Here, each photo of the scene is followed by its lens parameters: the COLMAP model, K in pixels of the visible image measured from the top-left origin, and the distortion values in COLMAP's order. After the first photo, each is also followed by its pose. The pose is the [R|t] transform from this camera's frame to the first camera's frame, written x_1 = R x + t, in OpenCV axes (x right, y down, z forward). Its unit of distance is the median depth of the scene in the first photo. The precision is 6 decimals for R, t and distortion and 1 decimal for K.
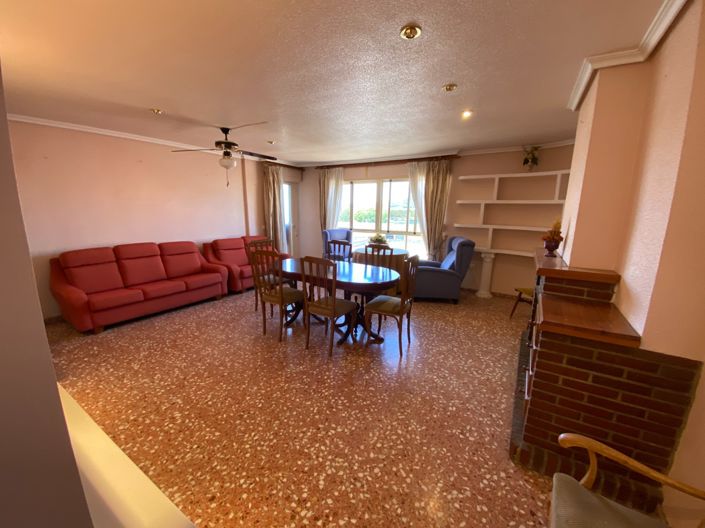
lens RADIAL K [[285.9, 0, 350.8], [0, 285.9, 268.6], [0, 0, 1]] dist [0.033469, -0.023934]
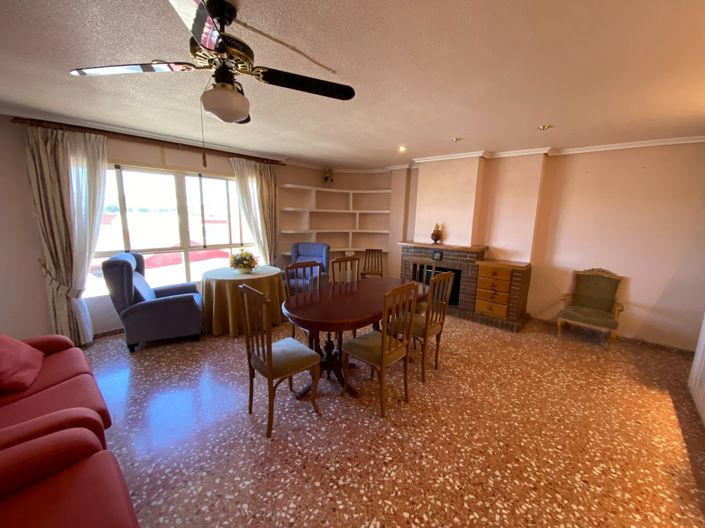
lens RADIAL K [[284.0, 0, 353.0], [0, 284.0, 266.8], [0, 0, 1]] dist [0.009012, -0.015905]
pose [[0.168994, -0.182960, 0.968487, -0.792281], [0.187515, 0.970641, 0.150647, -0.187324], [-0.967615, 0.156148, 0.198340, 0.809375]]
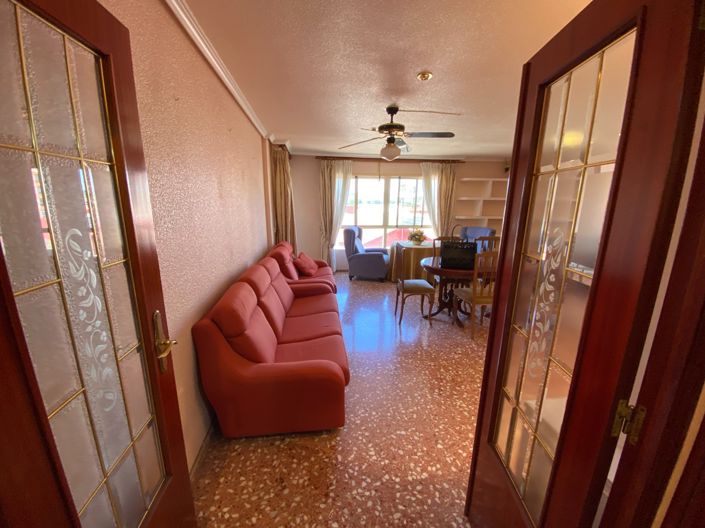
lens RADIAL K [[285.9, 0, 350.8], [0, 285.9, 268.6], [0, 0, 1]] dist [0.033469, -0.023934]
pose [[0.773059, -0.148189, 0.616782, -1.066567], [0.134027, 0.988536, 0.069522, -0.112571], [-0.620014, 0.028921, 0.784058, 0.449650]]
